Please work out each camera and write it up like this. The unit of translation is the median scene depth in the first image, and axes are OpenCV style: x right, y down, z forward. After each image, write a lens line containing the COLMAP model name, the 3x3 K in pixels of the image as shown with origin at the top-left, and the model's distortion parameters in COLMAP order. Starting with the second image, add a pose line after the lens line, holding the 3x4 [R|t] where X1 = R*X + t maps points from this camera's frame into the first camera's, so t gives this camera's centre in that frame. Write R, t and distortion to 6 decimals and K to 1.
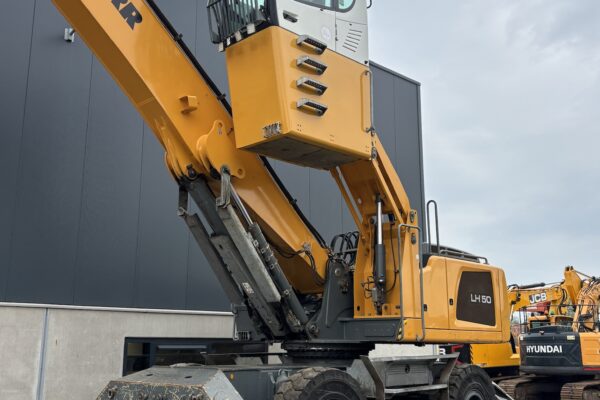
lens RADIAL K [[674.4, 0, 299.8], [0, 674.4, 197.5], [0, 0, 1]] dist [0.032549, -0.006006]
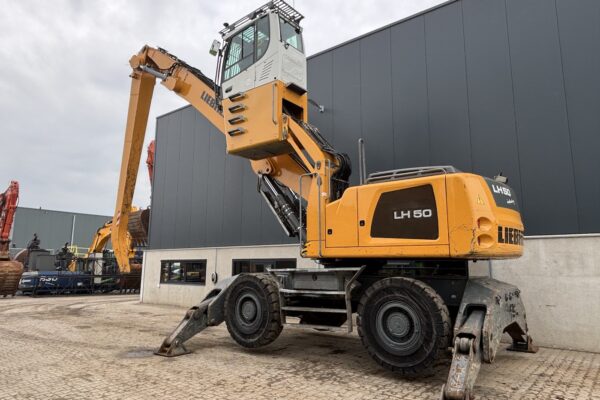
lens RADIAL K [[414.0, 0, 300.0], [0, 414.0, 200.0], [0, 0, 1]] dist [0.007871, -0.001192]
pose [[0.120345, -0.156492, -0.980320, 0.955967], [0.210488, 0.969067, -0.128856, 0.193996], [0.970161, -0.190839, 0.149562, 0.838318]]
